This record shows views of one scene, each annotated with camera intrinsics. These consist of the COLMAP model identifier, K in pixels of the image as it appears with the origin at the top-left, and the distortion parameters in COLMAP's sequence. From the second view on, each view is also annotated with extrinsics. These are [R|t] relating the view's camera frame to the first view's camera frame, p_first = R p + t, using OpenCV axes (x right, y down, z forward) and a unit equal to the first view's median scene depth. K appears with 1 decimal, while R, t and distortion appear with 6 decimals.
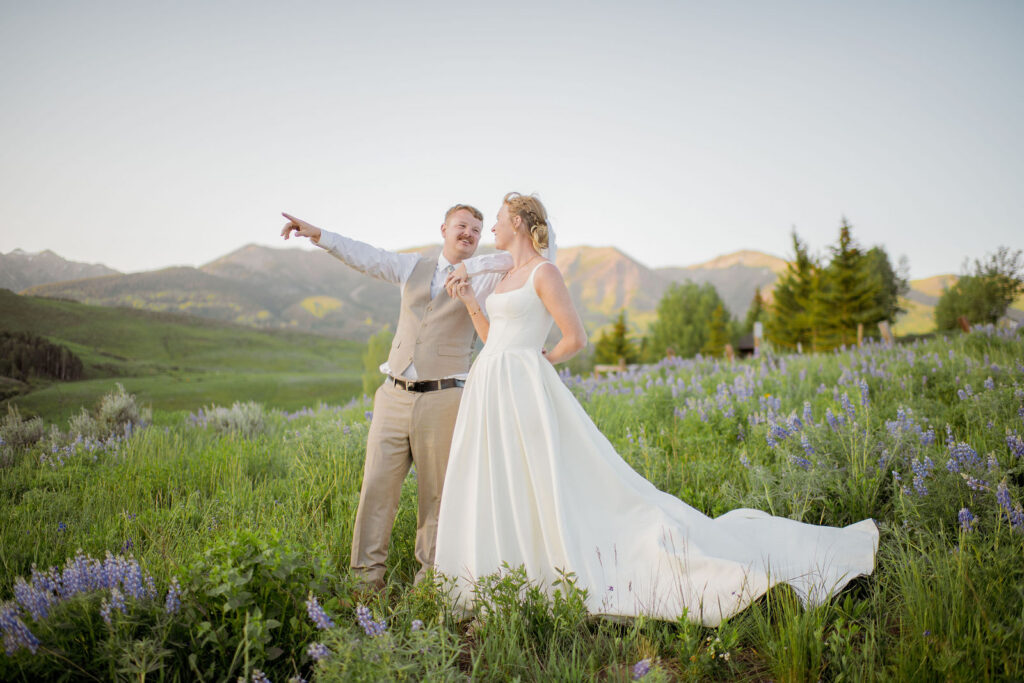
lens RADIAL K [[1024.0, 0, 516.6], [0, 1024.0, 337.3], [0, 0, 1]] dist [-0.097245, 0.094776]
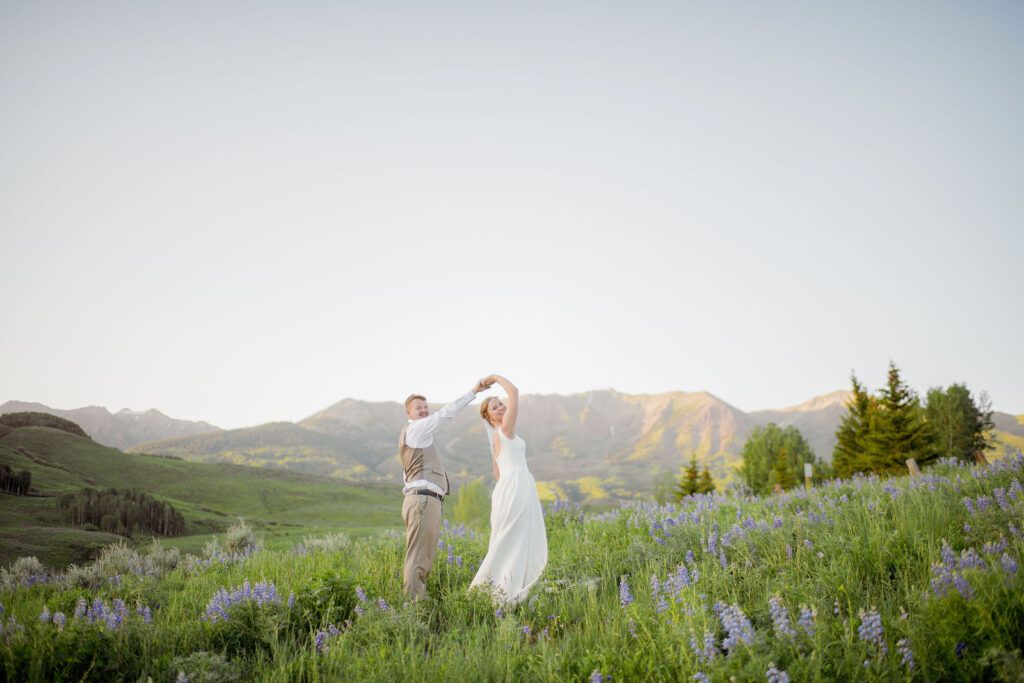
lens RADIAL K [[1047.8, 0, 512.0], [0, 1047.8, 341.5], [0, 0, 1]] dist [-0.075690, 0.007758]
pose [[0.994696, -0.033643, -0.097197, 0.028926], [0.019812, 0.989967, -0.139901, 0.004475], [0.100929, 0.137233, 0.985383, -0.098030]]
